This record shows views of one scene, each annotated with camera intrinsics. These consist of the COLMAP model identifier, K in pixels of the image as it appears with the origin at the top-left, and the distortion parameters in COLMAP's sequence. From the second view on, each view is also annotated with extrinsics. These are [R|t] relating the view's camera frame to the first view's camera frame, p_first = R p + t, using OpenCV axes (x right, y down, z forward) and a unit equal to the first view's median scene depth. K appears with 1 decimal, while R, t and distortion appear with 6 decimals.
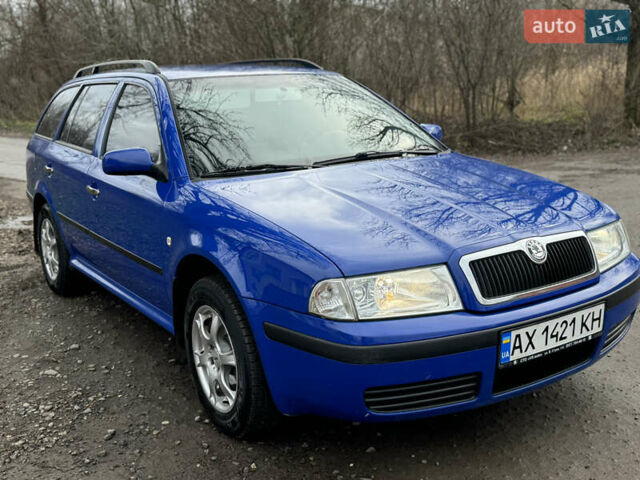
lens RADIAL K [[716.1, 0, 323.2], [0, 716.1, 239.5], [0, 0, 1]] dist [0.194833, -0.433976]
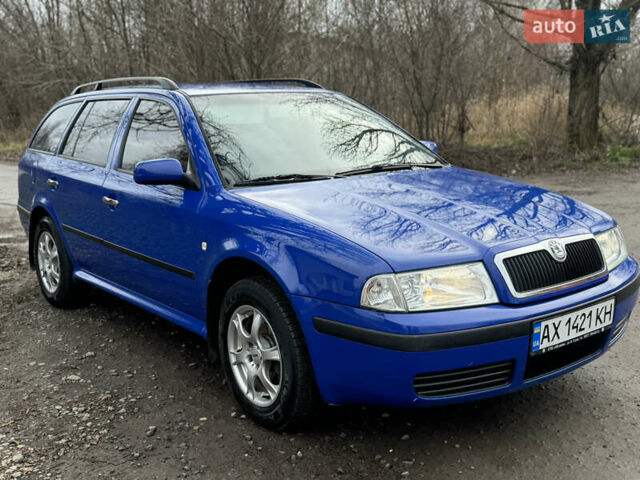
lens RADIAL K [[716.1, 0, 323.2], [0, 716.1, 239.5], [0, 0, 1]] dist [0.194833, -0.433976]
pose [[0.996638, -0.001839, 0.081914, -0.146987], [0.004638, 0.999411, -0.034001, 0.033857], [-0.081804, 0.034267, 0.996059, -0.071564]]
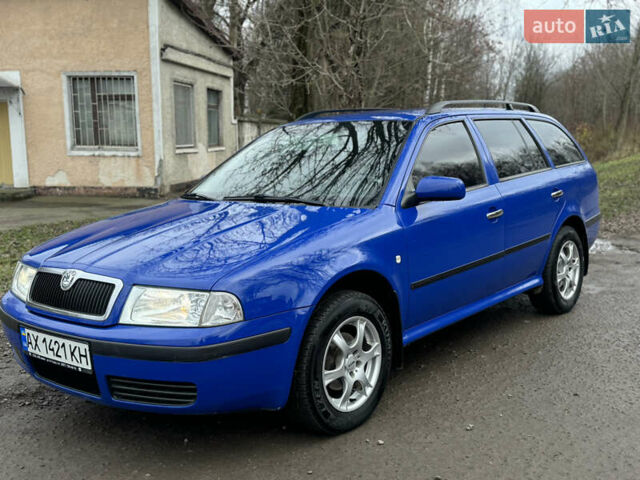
lens RADIAL K [[716.1, 0, 323.2], [0, 716.1, 239.5], [0, 0, 1]] dist [0.194833, -0.433976]
pose [[0.285421, 0.181216, -0.941114, 1.491002], [-0.160406, 0.977143, 0.139506, -0.276573], [0.944884, 0.111143, 0.307965, 0.986771]]
